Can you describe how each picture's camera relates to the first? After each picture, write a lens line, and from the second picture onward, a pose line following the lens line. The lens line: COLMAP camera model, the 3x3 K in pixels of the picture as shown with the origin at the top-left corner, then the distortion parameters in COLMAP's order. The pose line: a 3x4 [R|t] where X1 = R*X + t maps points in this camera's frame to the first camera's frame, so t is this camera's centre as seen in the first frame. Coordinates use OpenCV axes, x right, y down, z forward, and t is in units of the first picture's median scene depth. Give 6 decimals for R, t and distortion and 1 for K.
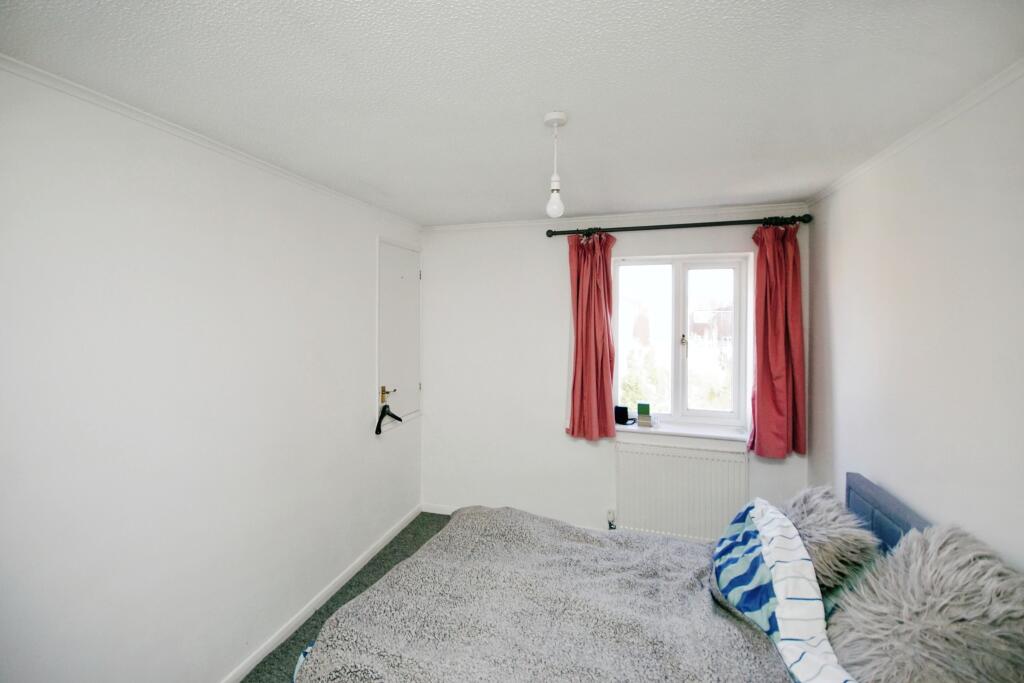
lens RADIAL K [[426.6, 0, 504.4], [0, 426.6, 312.2], [0, 0, 1]] dist [-0.000770, 0.000317]
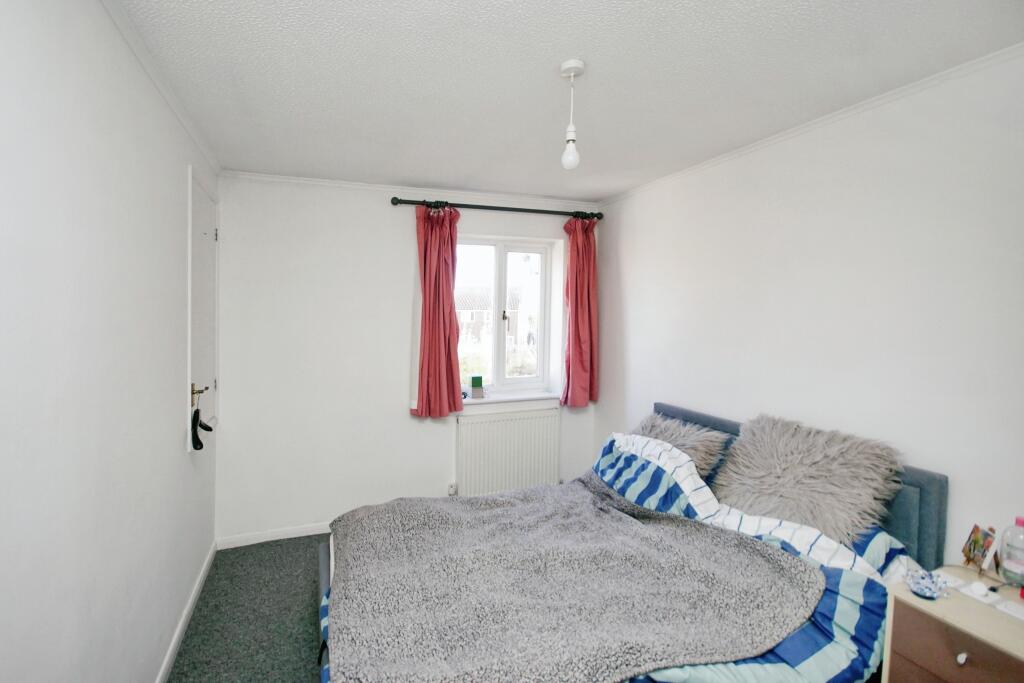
lens RADIAL K [[426.6, 0, 504.4], [0, 426.6, 312.2], [0, 0, 1]] dist [-0.000770, 0.000317]
pose [[0.814363, -0.013730, 0.580194, -0.264099], [0.003013, 0.999807, 0.019431, 0.041899], [-0.580349, -0.014076, 0.814246, 0.124649]]
